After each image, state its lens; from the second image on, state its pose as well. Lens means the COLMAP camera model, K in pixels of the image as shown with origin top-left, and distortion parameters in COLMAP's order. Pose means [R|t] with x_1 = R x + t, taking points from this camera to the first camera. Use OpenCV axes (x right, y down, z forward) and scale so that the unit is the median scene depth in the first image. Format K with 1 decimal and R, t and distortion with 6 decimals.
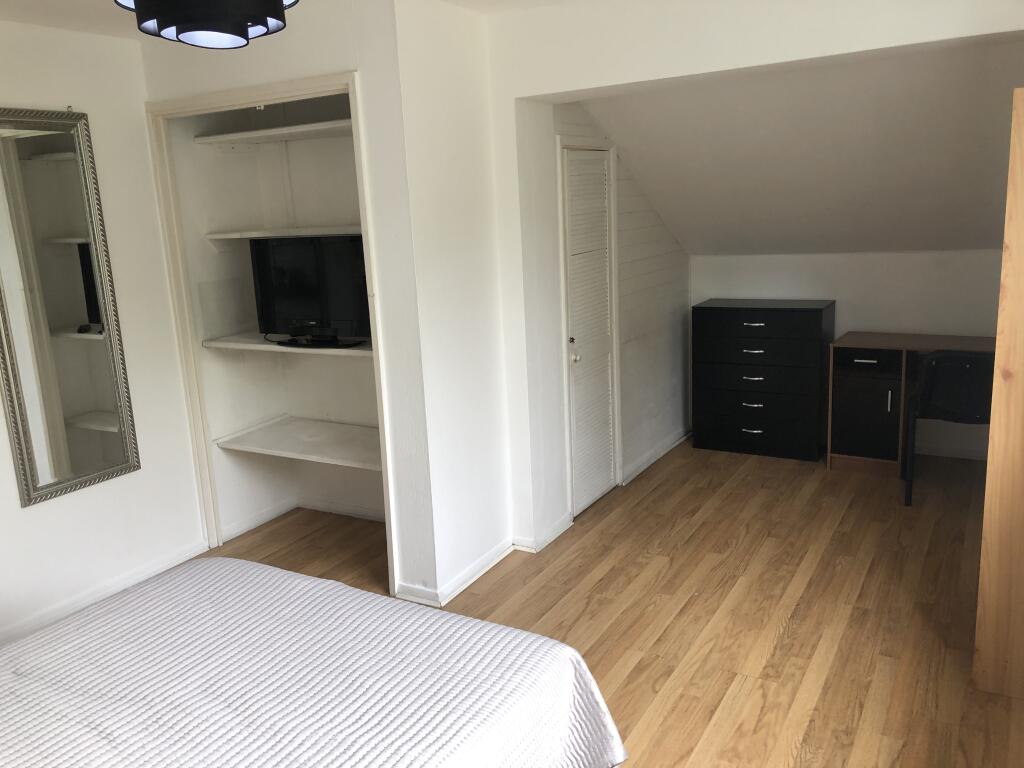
lens RADIAL K [[848.6, 0, 507.8], [0, 848.6, 389.6], [0, 0, 1]] dist [0.006736, -0.018163]
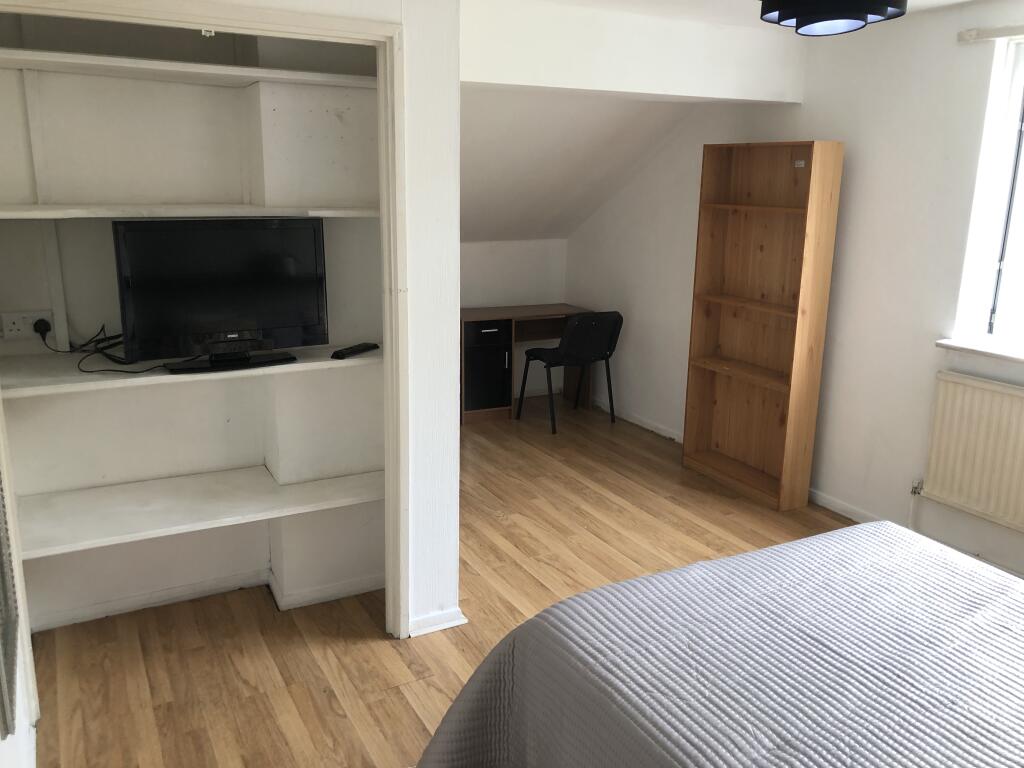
lens RADIAL K [[848.6, 0, 509.4], [0, 848.6, 377.2], [0, 0, 1]] dist [0.006736, -0.018163]
pose [[0.508085, -0.140167, 0.849825, -0.766374], [0.141758, 0.986823, 0.078010, -0.069572], [-0.849561, 0.080834, 0.521260, 0.431963]]
